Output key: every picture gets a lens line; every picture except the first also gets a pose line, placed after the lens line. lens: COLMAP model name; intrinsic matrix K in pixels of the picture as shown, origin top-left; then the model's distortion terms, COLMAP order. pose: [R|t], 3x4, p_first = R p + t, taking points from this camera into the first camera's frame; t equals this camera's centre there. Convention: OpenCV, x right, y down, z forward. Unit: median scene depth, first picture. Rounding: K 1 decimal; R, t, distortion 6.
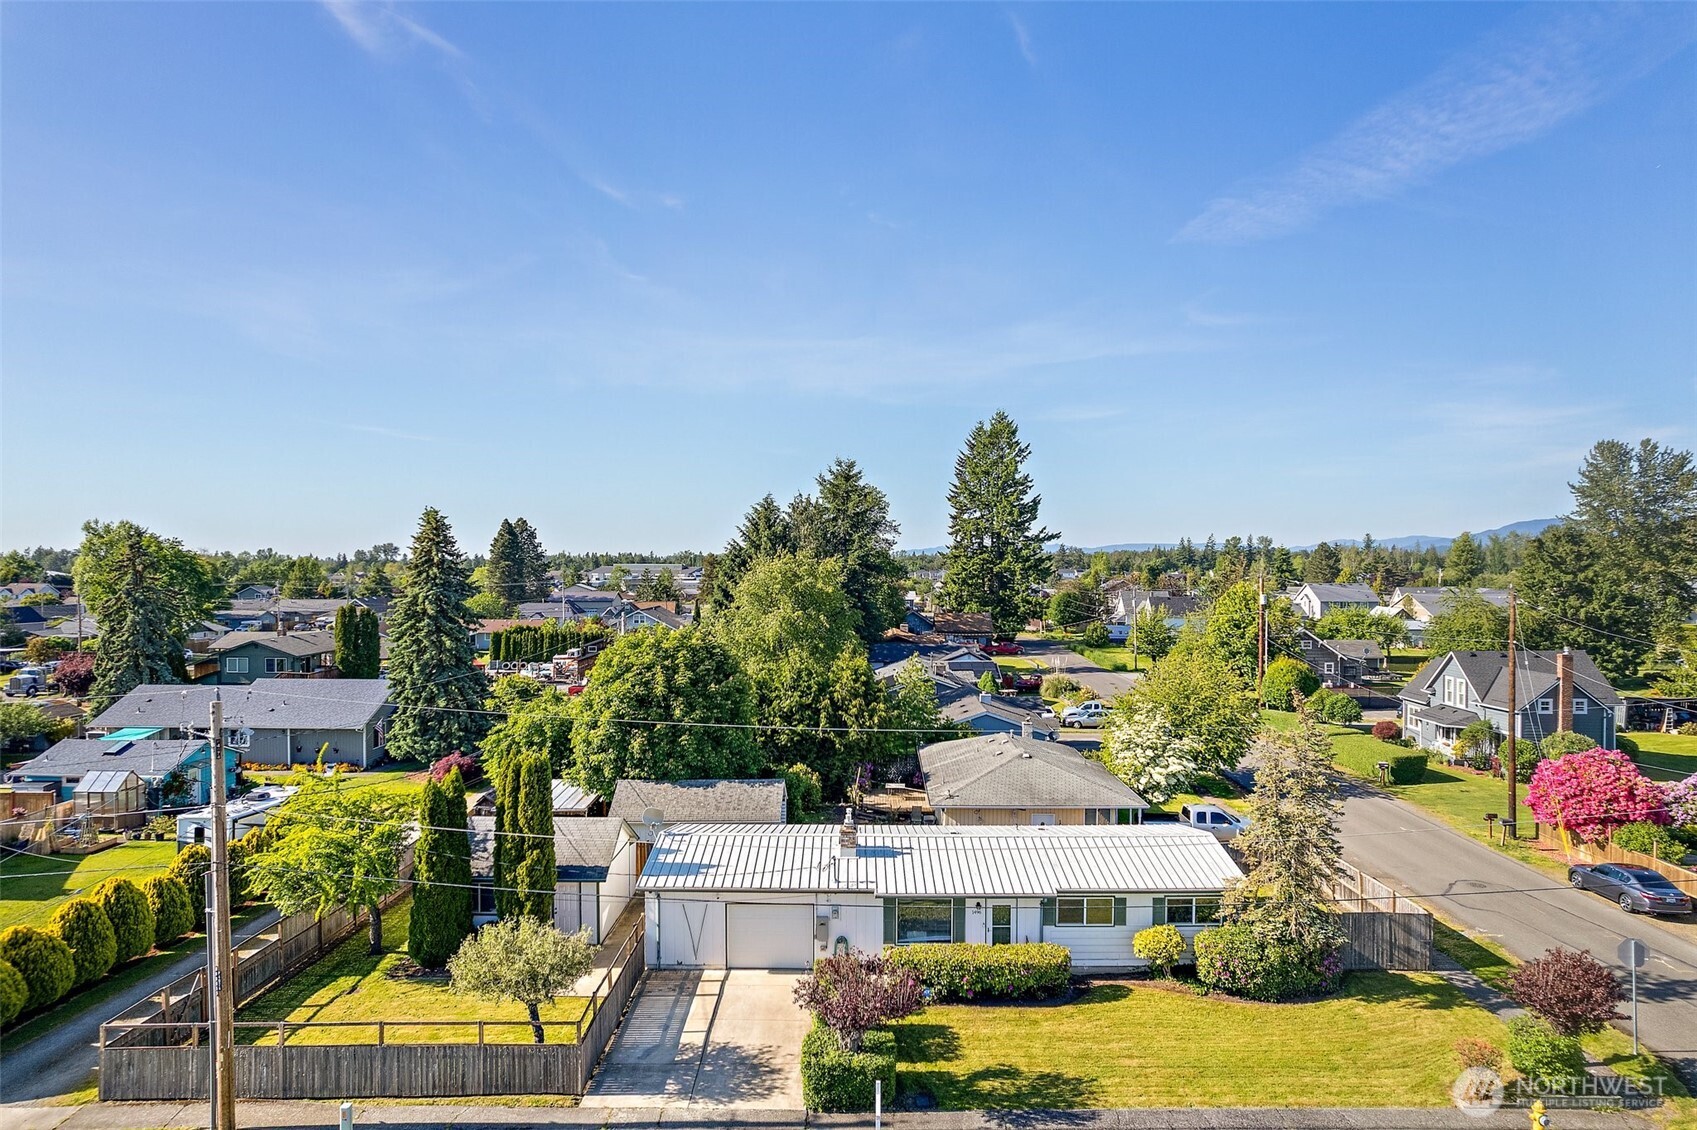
lens RADIAL K [[1022.8, 0, 878.8], [0, 1022.8, 563.2], [0, 0, 1]] dist [-0.017865, 0.001180]
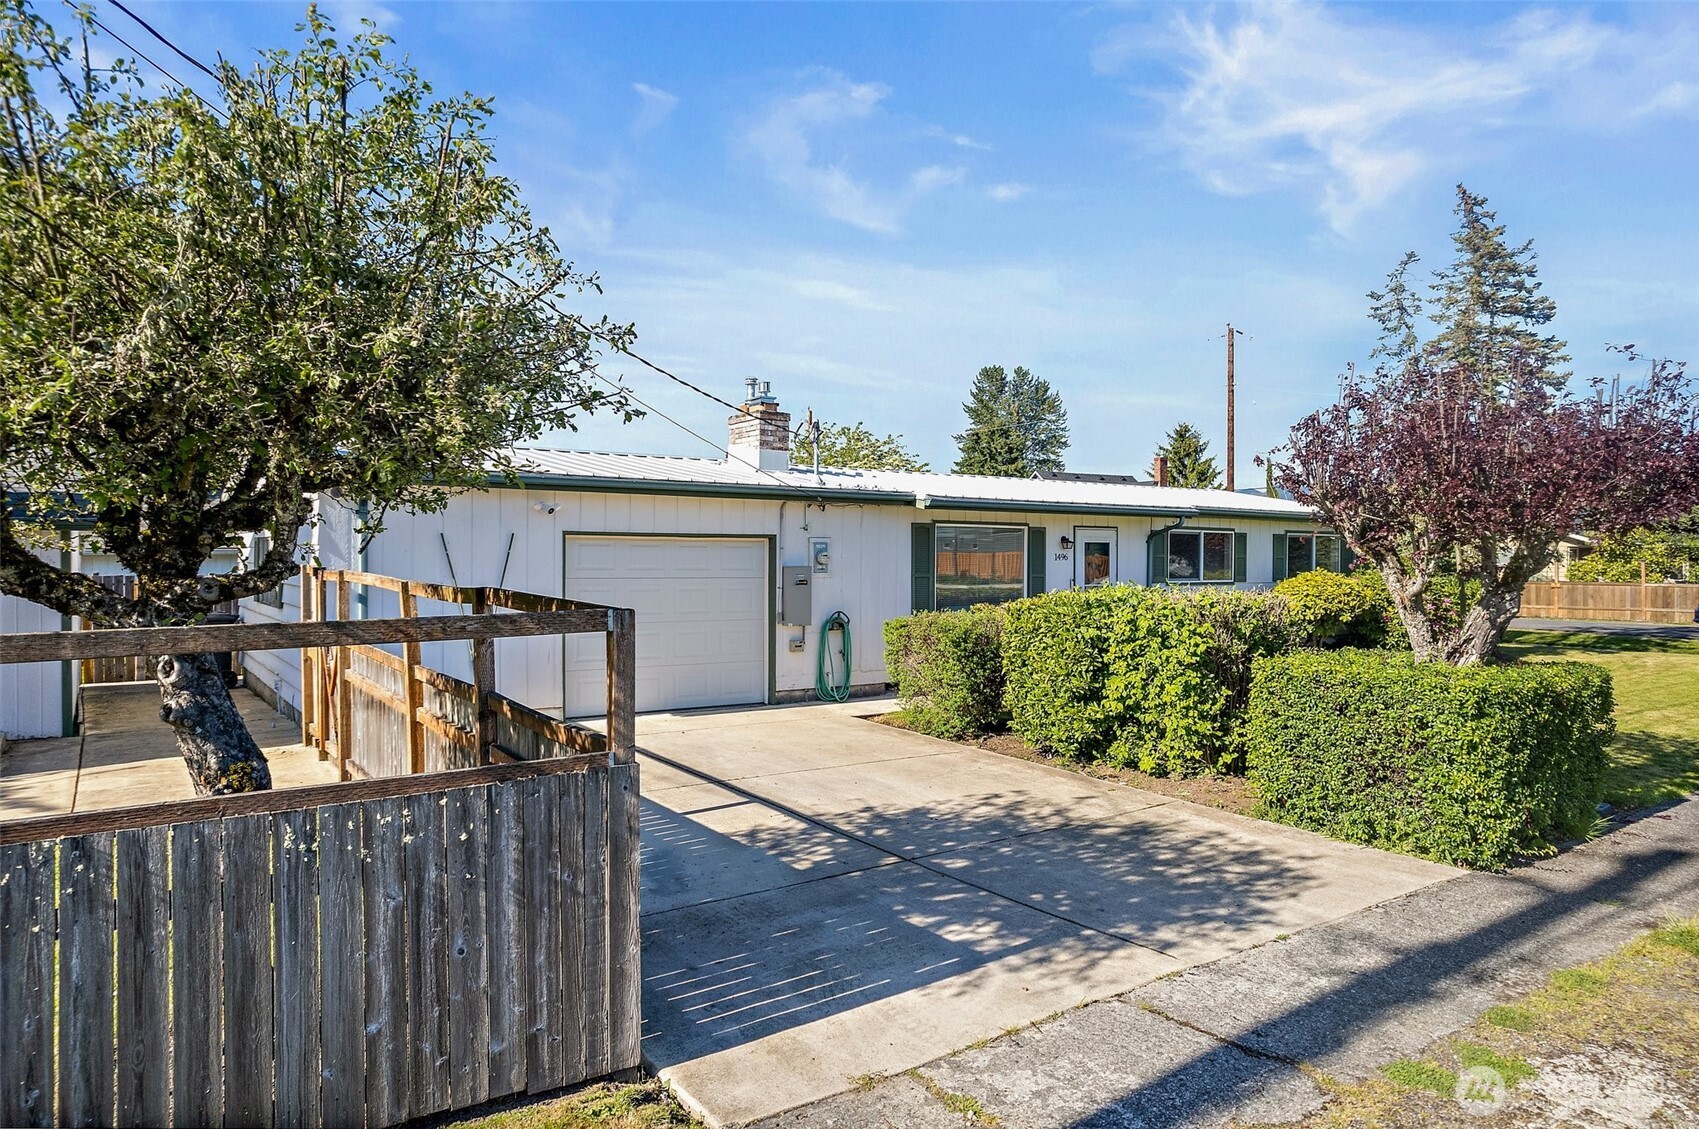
lens RADIAL K [[1042.7, 0, 858.4], [0, 1042.7, 565.9], [0, 0, 1]] dist [-0.030855, -0.000358]
pose [[0.818398, -0.000388, 0.574652, -0.284920], [-0.017383, 0.999525, 0.025431, 0.350052], [-0.574389, -0.030802, 0.818003, 0.676724]]
